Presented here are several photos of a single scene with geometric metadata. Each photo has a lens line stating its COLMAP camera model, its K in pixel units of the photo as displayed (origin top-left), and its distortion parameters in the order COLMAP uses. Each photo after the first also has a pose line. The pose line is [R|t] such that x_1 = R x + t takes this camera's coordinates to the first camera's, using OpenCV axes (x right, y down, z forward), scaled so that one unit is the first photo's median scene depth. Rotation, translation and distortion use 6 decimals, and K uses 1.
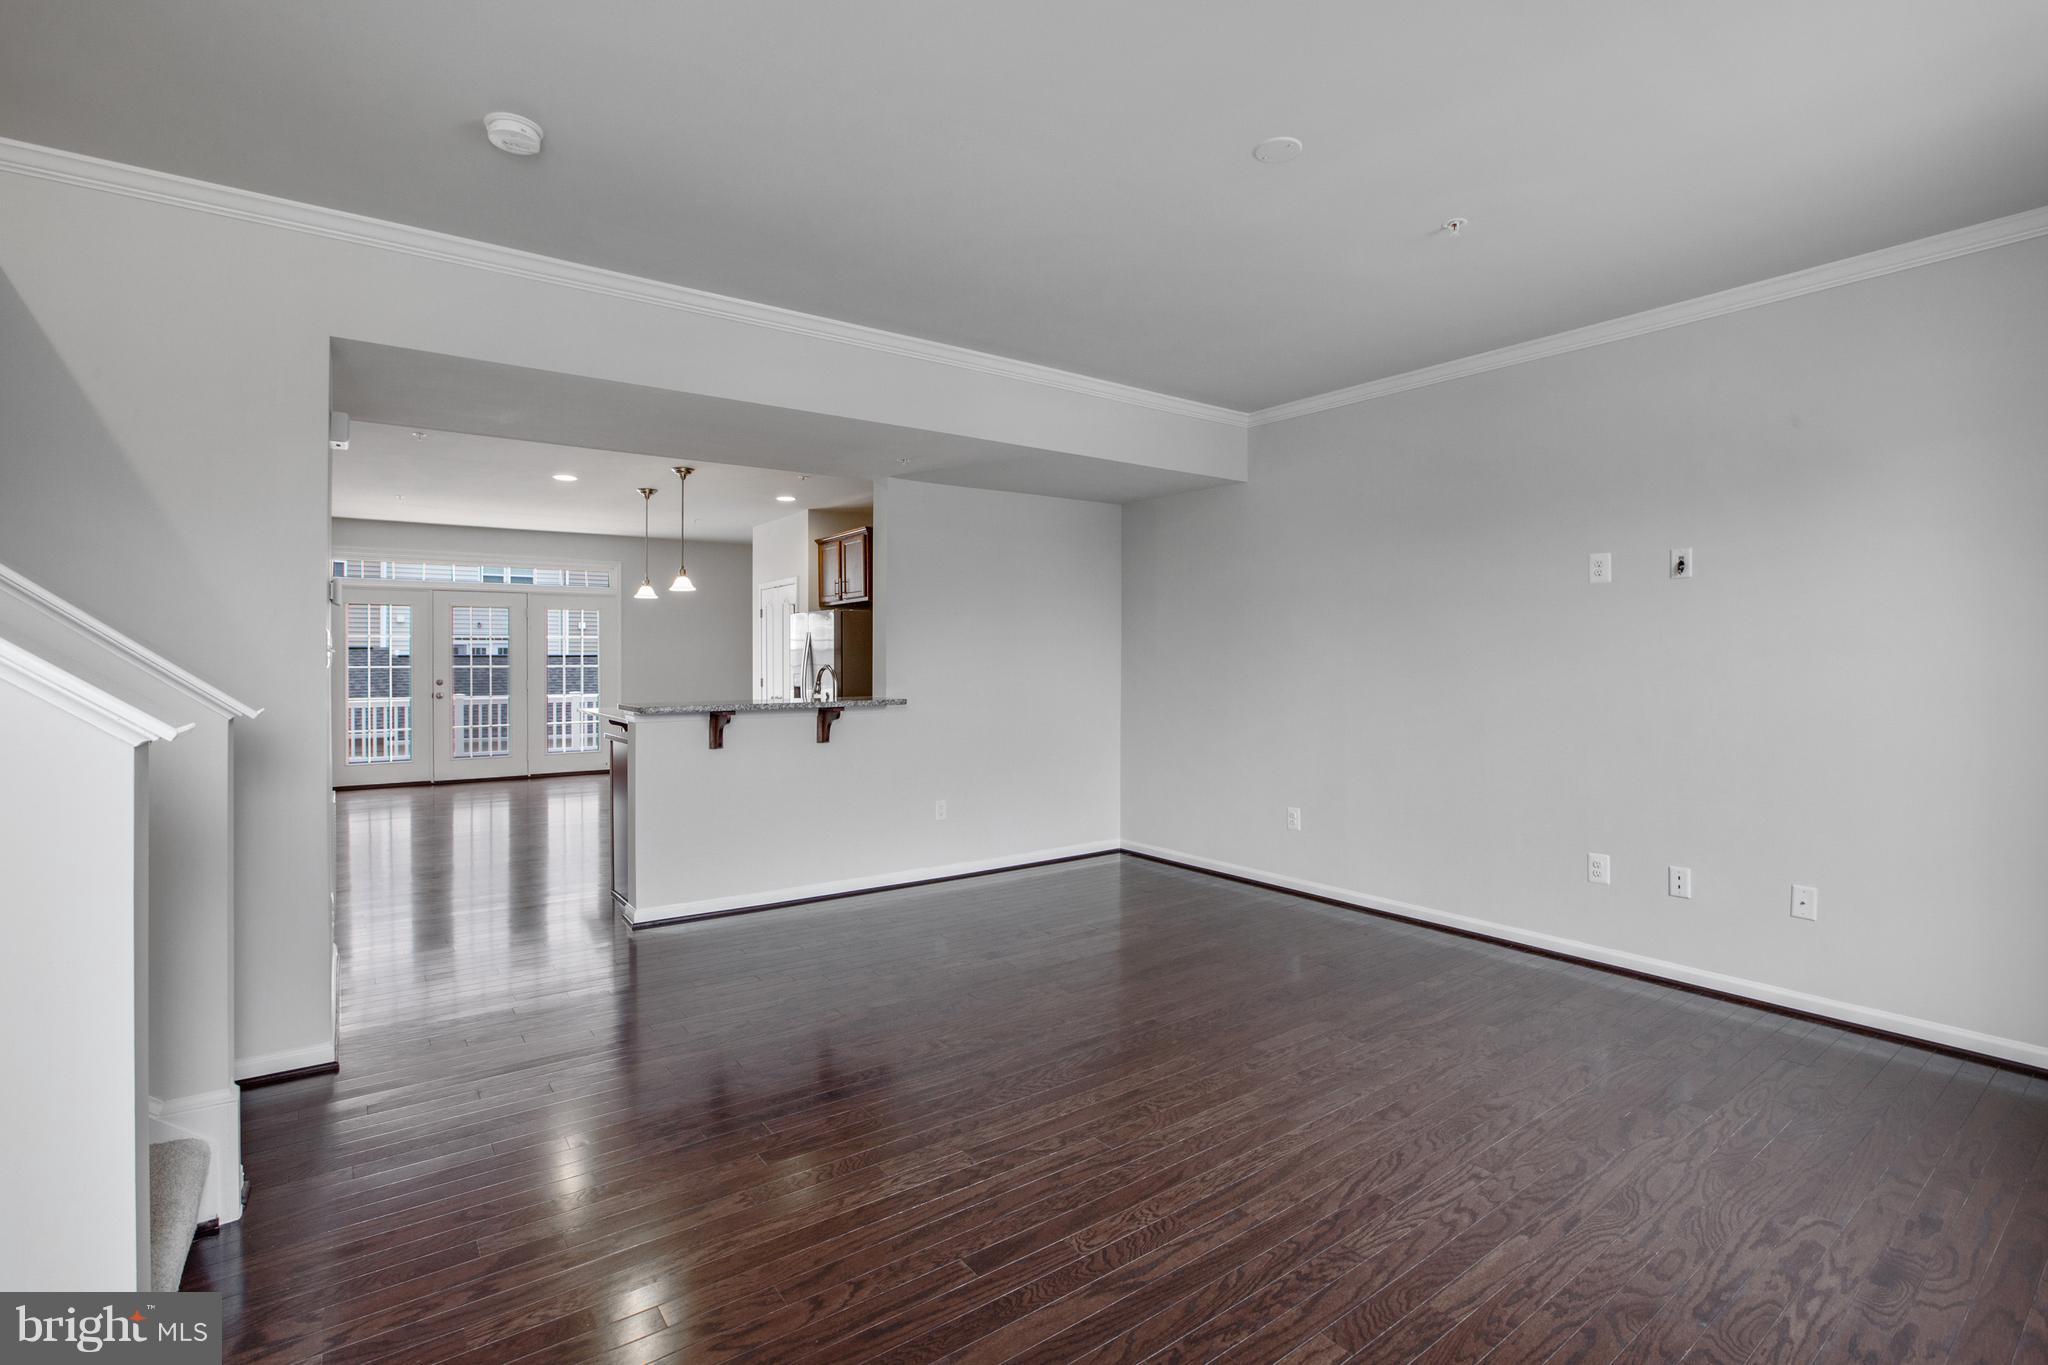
lens RADIAL K [[947.2, 0, 1018.5], [0, 947.2, 636.9], [0, 0, 1]] dist [-0.051396, 0.016696]
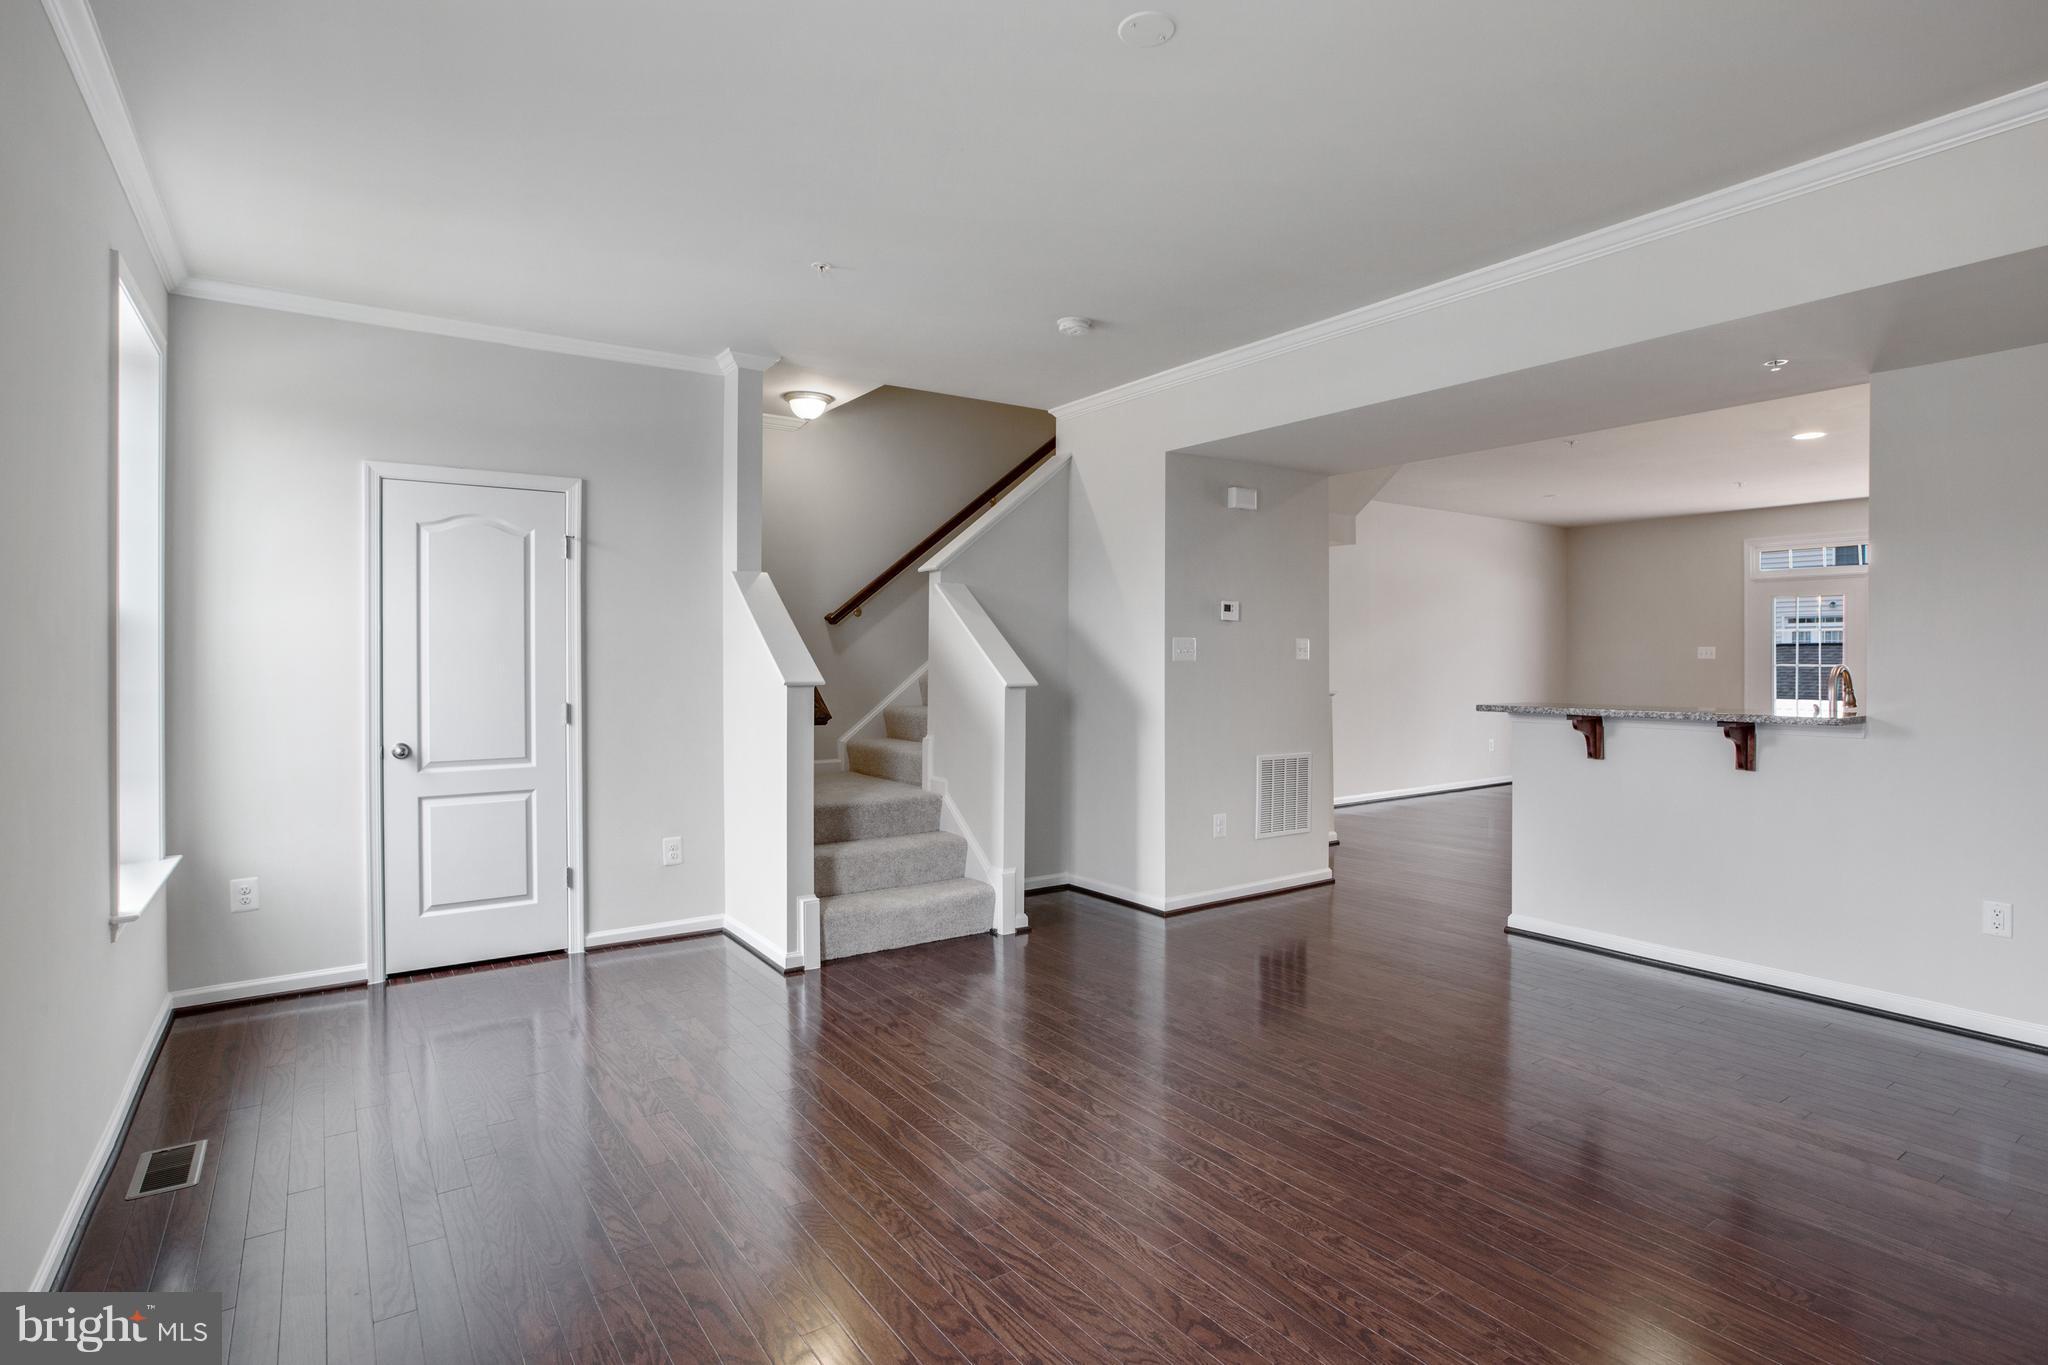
lens RADIAL K [[1019.9, 0, 1014.8], [0, 1019.9, 635.7], [0, 0, 1]] dist [-0.032457, 0.000424]
pose [[-0.022434, -0.019441, -0.999559, 0.656722], [0.022170, 0.999555, -0.019939, 0.011635], [0.999502, -0.022608, -0.021993, 0.510909]]
